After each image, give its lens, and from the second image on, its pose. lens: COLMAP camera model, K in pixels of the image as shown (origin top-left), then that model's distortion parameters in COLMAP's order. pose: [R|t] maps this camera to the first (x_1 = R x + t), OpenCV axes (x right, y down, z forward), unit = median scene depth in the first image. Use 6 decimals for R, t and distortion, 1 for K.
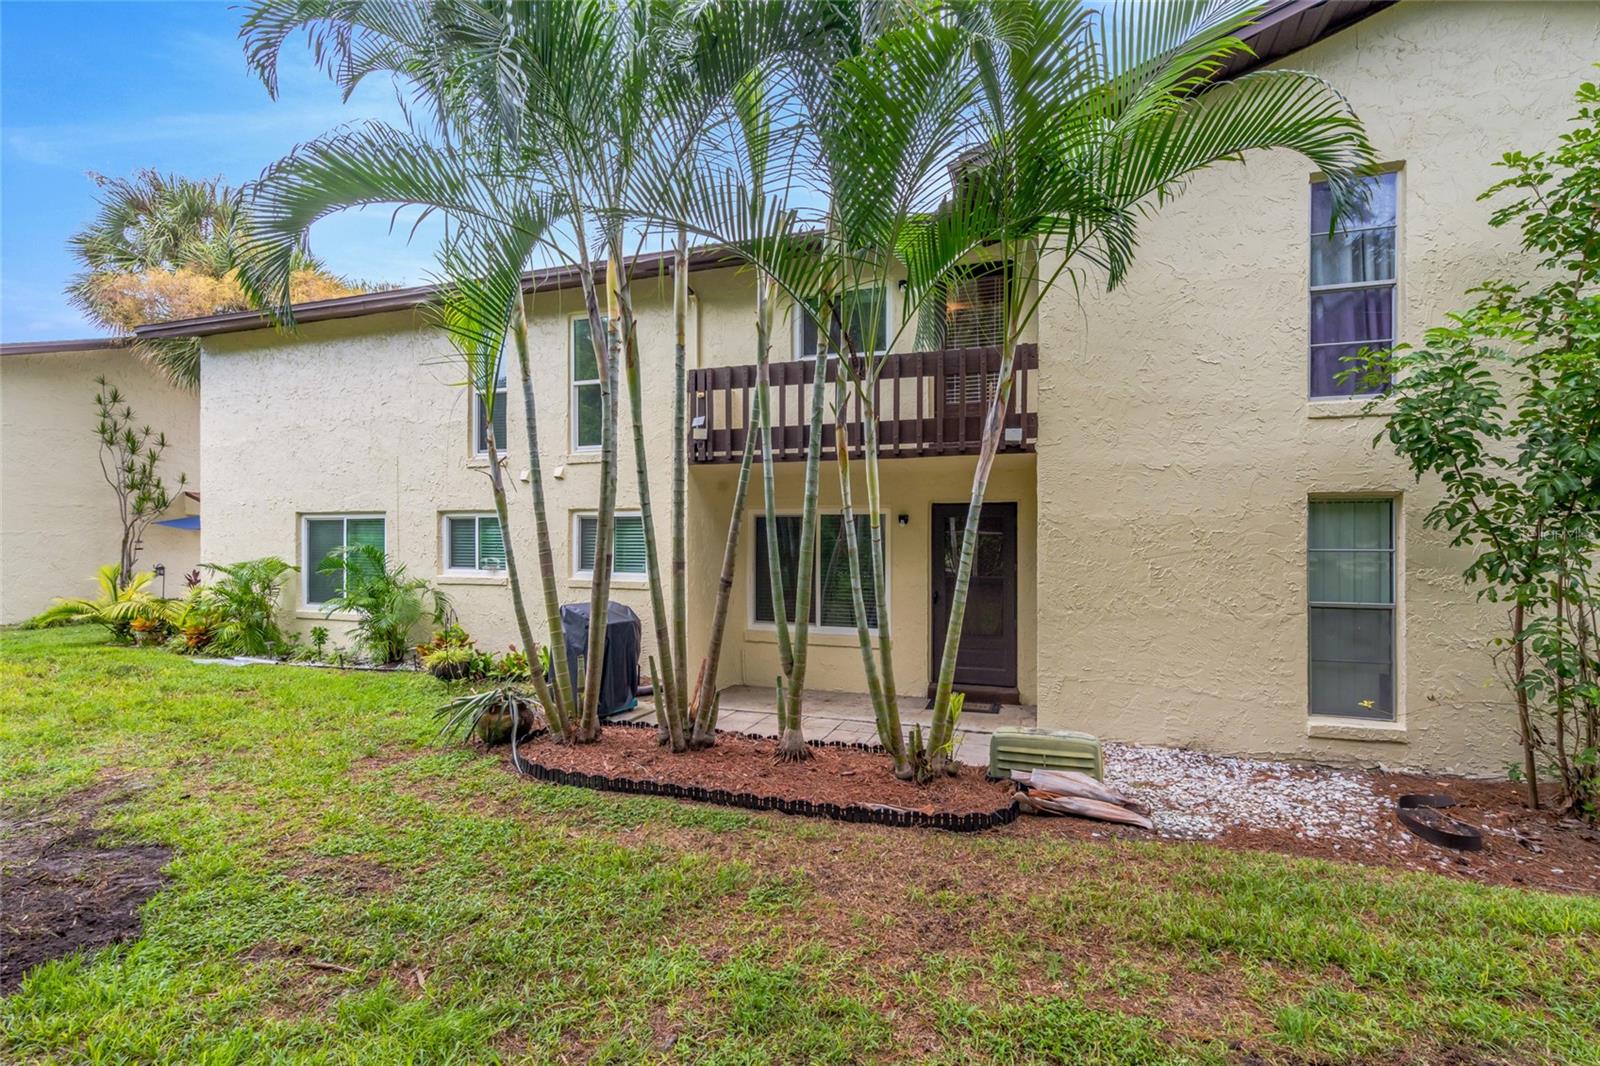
lens RADIAL K [[729.3, 0, 800.0], [0, 729.3, 533.0], [0, 0, 1]] dist [0.012116, 0.000028]
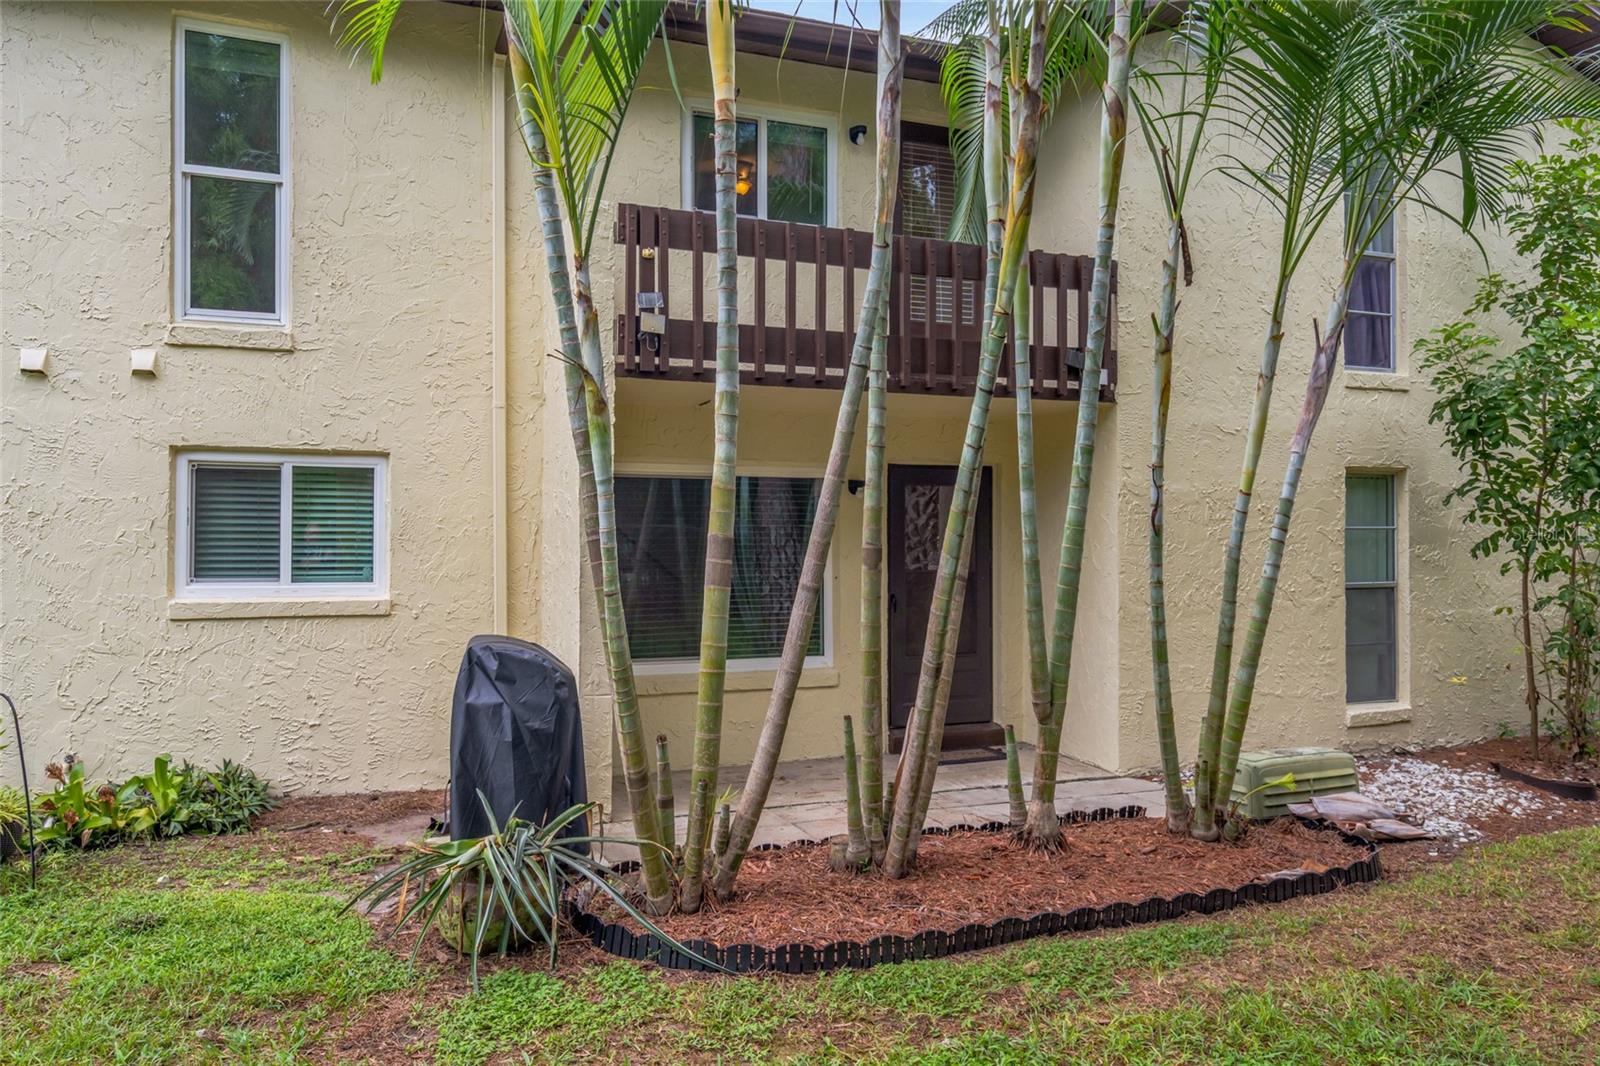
lens RADIAL K [[1223.9, 0, 801.0], [0, 1223.9, 472.9], [0, 0, 1]] dist [-0.008089, -0.002242]
pose [[0.741842, 0.023464, 0.670164, -0.670795], [-0.009336, 0.999652, -0.024666, -0.001505], [-0.670510, 0.012041, 0.741803, 0.238170]]
